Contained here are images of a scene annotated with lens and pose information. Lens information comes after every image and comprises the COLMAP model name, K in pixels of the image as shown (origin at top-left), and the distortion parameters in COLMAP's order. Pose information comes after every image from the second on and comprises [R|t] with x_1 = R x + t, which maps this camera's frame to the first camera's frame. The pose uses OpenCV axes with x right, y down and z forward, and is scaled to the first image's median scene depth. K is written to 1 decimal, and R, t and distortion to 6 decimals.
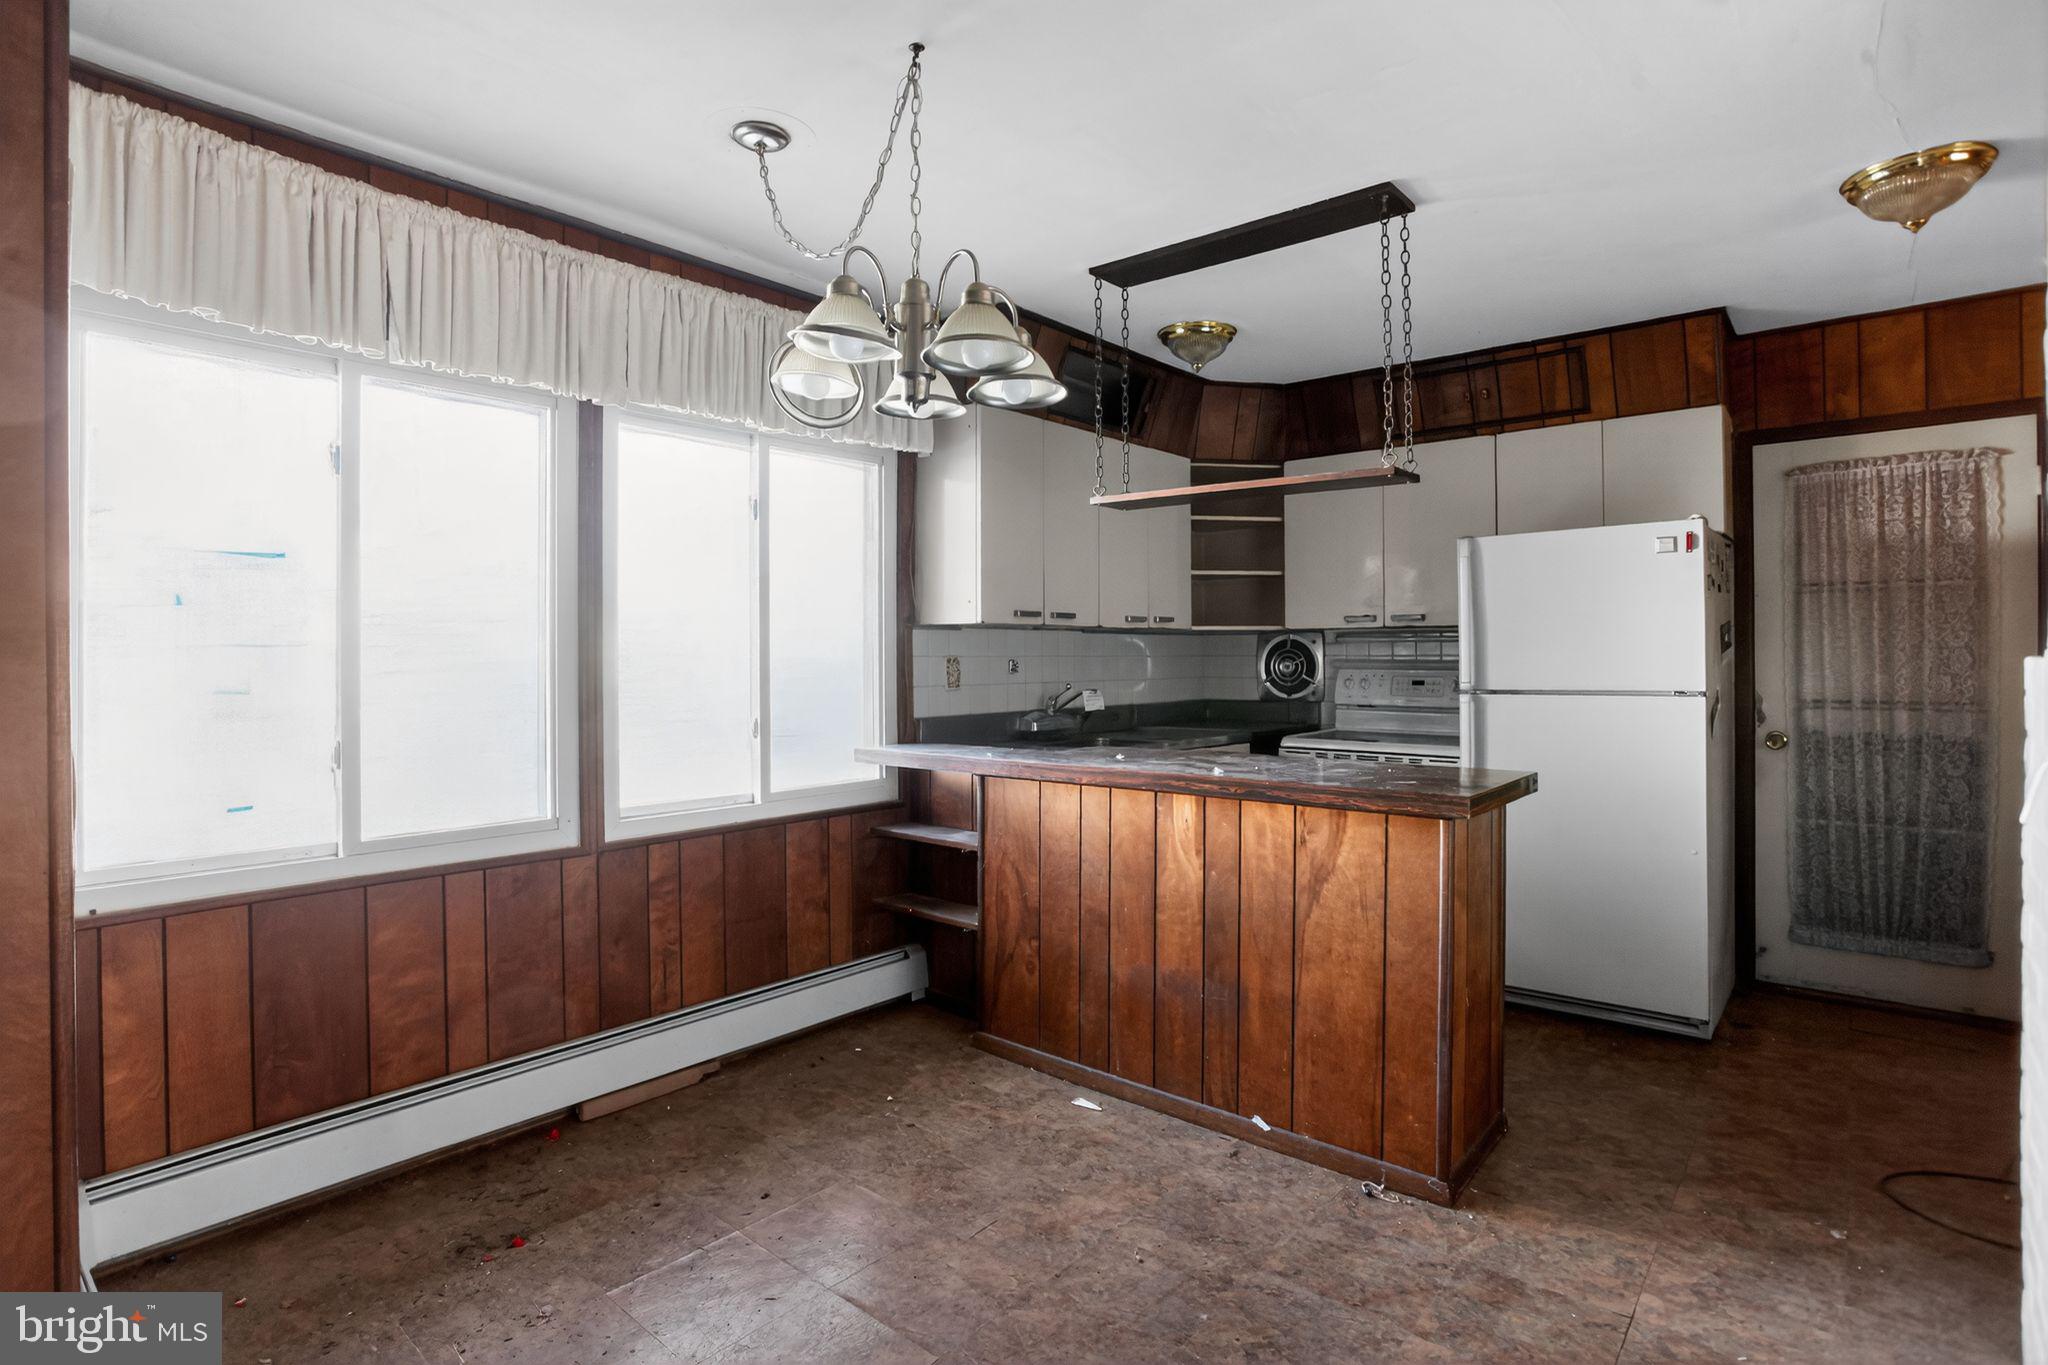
lens RADIAL K [[971.8, 0, 1024.0], [0, 971.8, 682.5], [0, 0, 1]] dist [-0.065987, 0.029304]
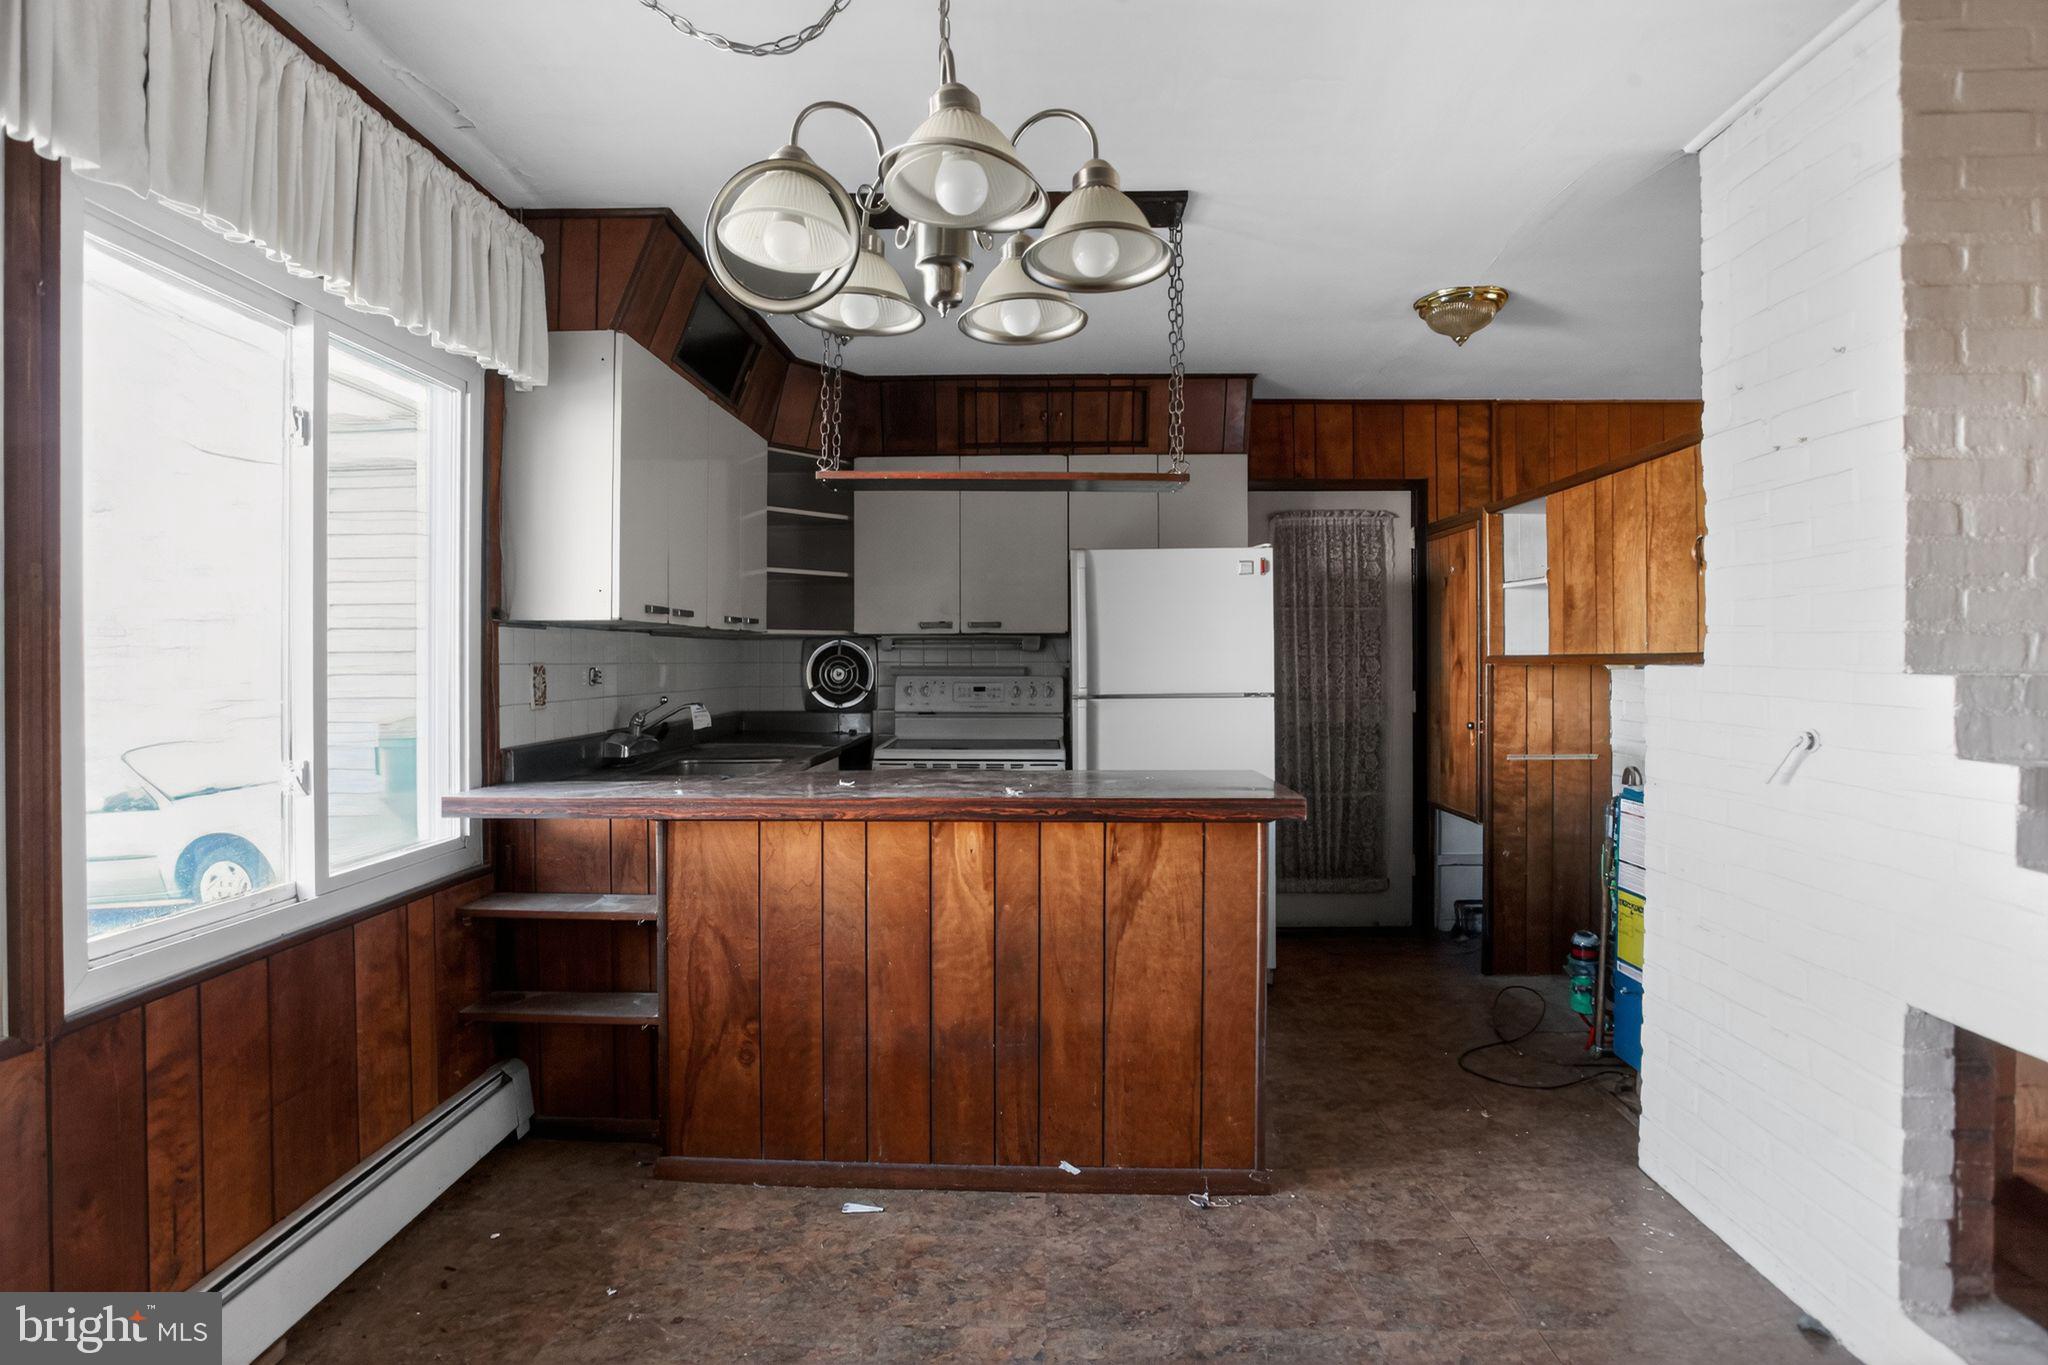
lens RADIAL K [[971.8, 0, 1024.0], [0, 971.8, 682.5], [0, 0, 1]] dist [-0.065987, 0.029304]
pose [[0.792112, -0.011102, 0.610275, -0.297217], [0.014503, 0.999895, -0.000634, -0.008135], [-0.610203, 0.009353, 0.792190, 0.246693]]
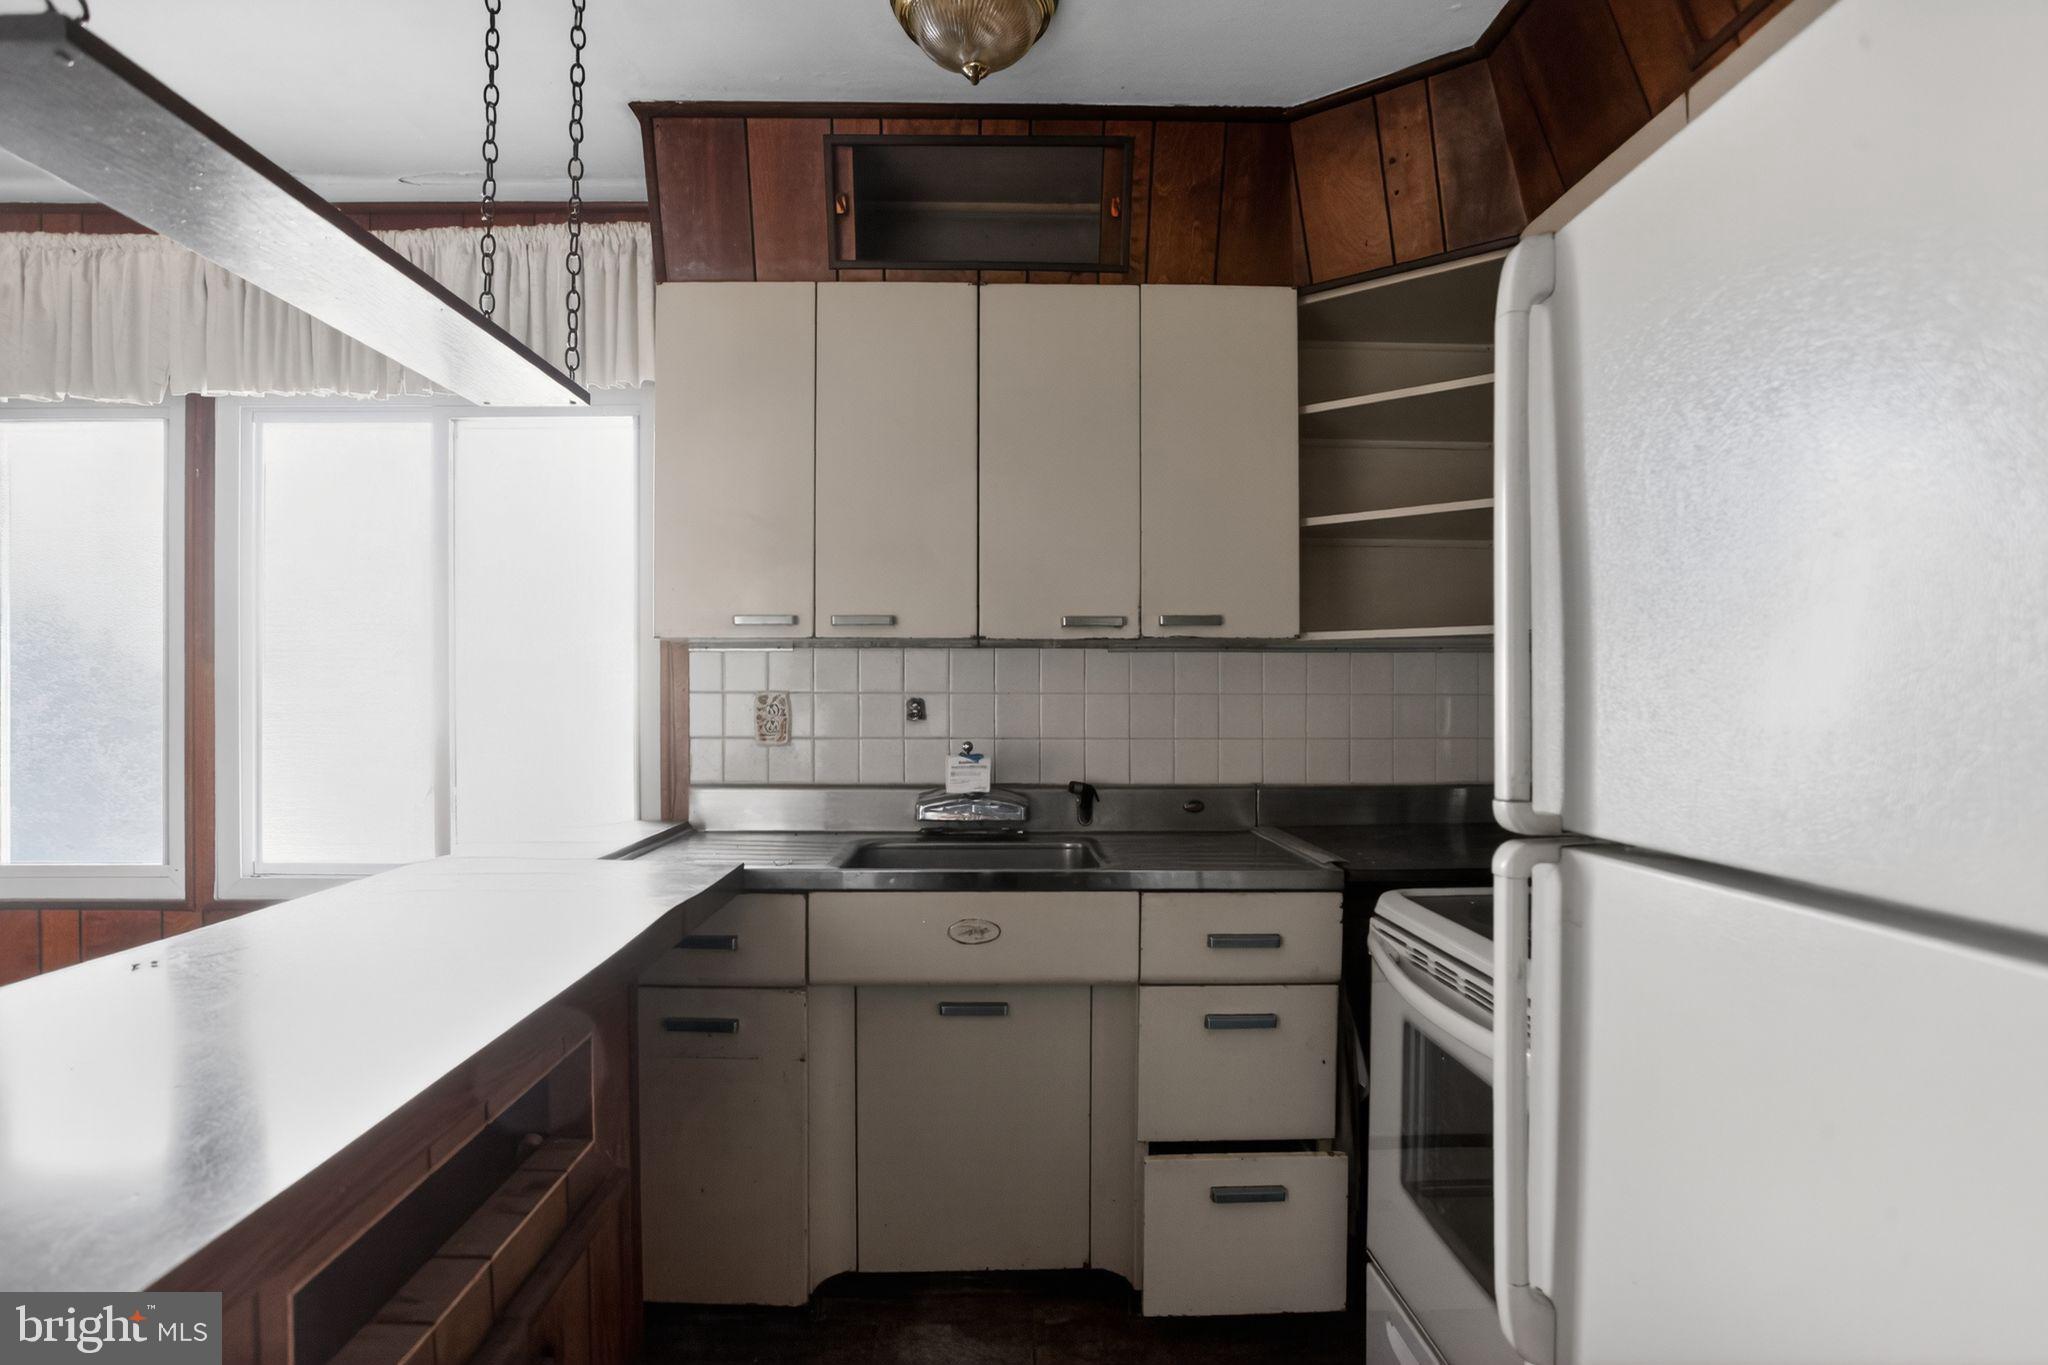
lens RADIAL K [[1029.2, 0, 1024.6], [0, 1029.2, 687.8], [0, 0, 1]] dist [-0.071349, 0.035246]
pose [[0.679798, 0.004776, -0.733384, 0.706723], [-0.024501, 0.999569, -0.016201, -0.029577], [0.732990, 0.028981, 0.679622, 0.881158]]
